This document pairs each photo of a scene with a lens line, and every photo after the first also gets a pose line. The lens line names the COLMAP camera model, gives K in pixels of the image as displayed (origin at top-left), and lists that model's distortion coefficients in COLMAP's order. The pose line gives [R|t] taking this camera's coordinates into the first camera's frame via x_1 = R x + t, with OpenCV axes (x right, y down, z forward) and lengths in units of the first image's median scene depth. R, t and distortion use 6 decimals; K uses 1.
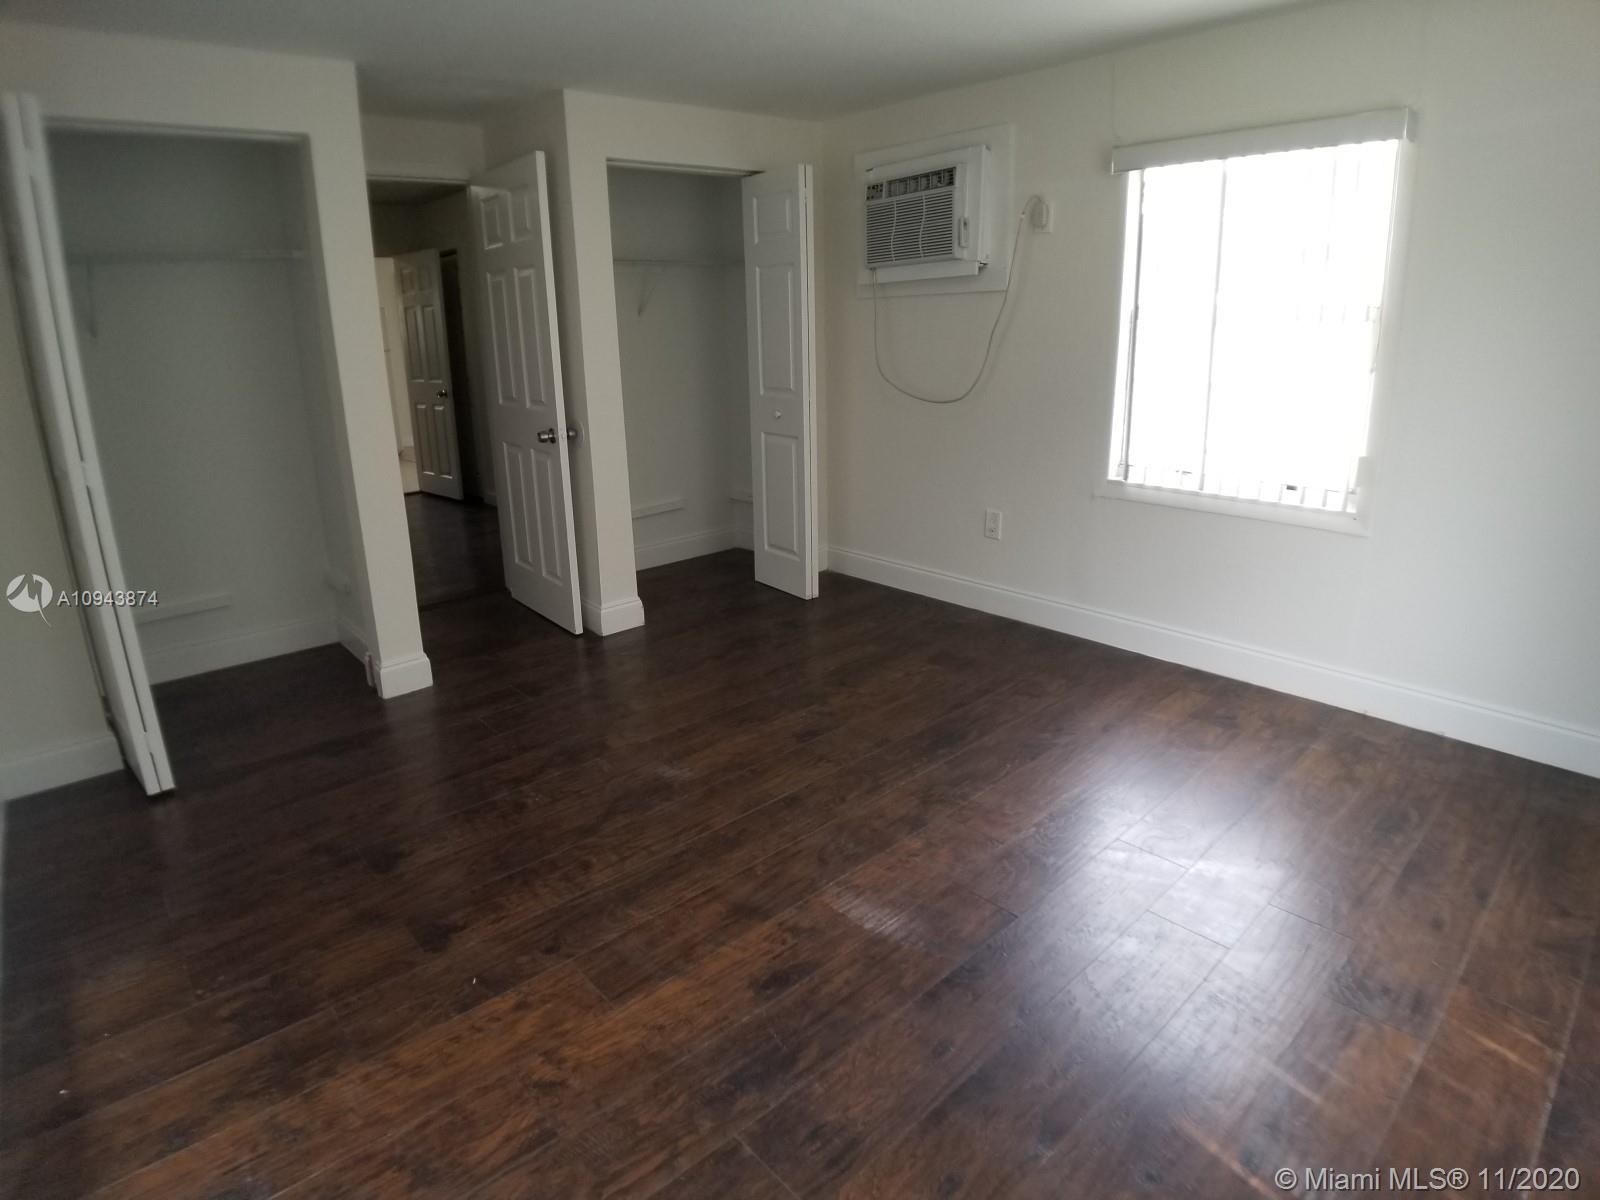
lens RADIAL K [[879.7, 0, 770.2], [0, 879.7, 585.1], [0, 0, 1]] dist [-0.074035, 0.001303]
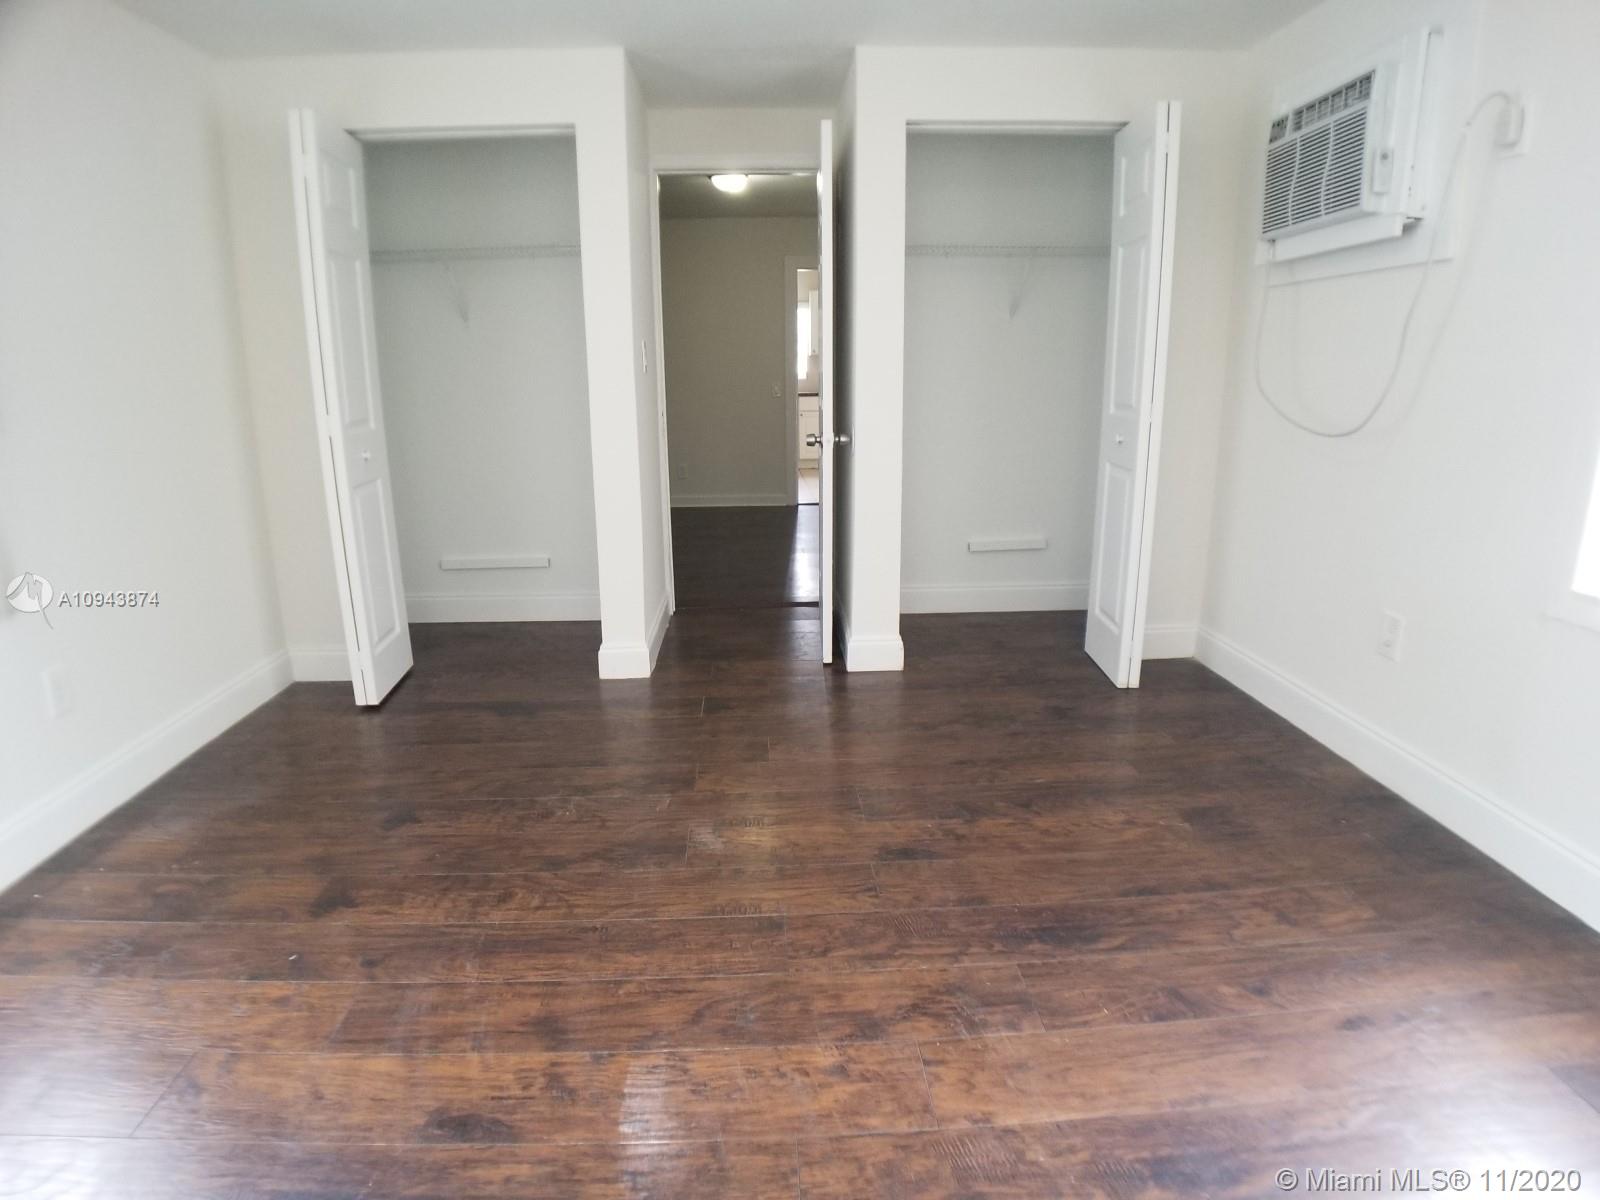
lens RADIAL K [[879.7, 0, 770.2], [0, 879.7, 585.1], [0, 0, 1]] dist [-0.074035, 0.001303]
pose [[0.768539, 0.165970, -0.617901, 0.471602], [-0.184005, 0.982302, 0.034986, -0.071634], [0.612773, 0.086809, 0.785477, 0.420460]]
